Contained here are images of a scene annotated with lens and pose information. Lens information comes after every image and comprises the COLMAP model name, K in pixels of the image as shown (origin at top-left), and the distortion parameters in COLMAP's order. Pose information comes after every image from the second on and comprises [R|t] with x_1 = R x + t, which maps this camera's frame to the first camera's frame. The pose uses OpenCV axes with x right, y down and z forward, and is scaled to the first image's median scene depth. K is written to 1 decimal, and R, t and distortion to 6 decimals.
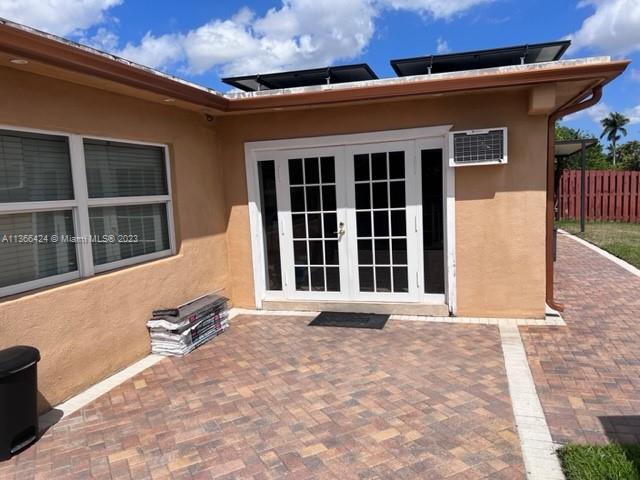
lens RADIAL K [[485.8, 0, 325.5], [0, 485.8, 245.4], [0, 0, 1]] dist [0.051135, -0.061587]
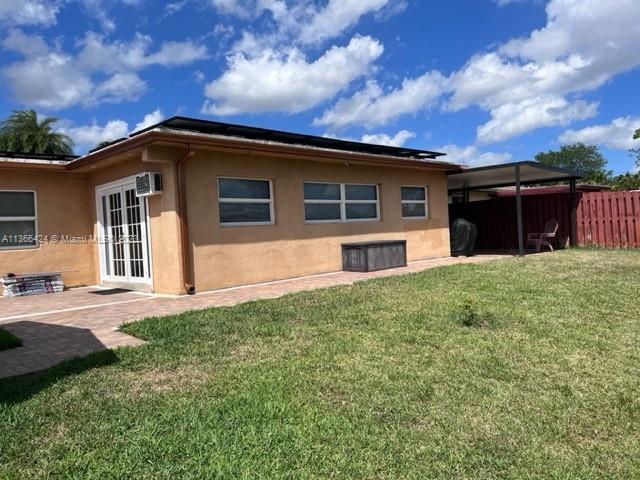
lens RADIAL K [[485.8, 0, 319.1], [0, 485.8, 240.4], [0, 0, 1]] dist [0.051135, -0.061587]
pose [[0.870650, 0.013466, -0.491719, 1.613762], [-0.049074, 0.997016, -0.059588, 0.050390], [0.489449, 0.076011, 0.868713, -0.107075]]
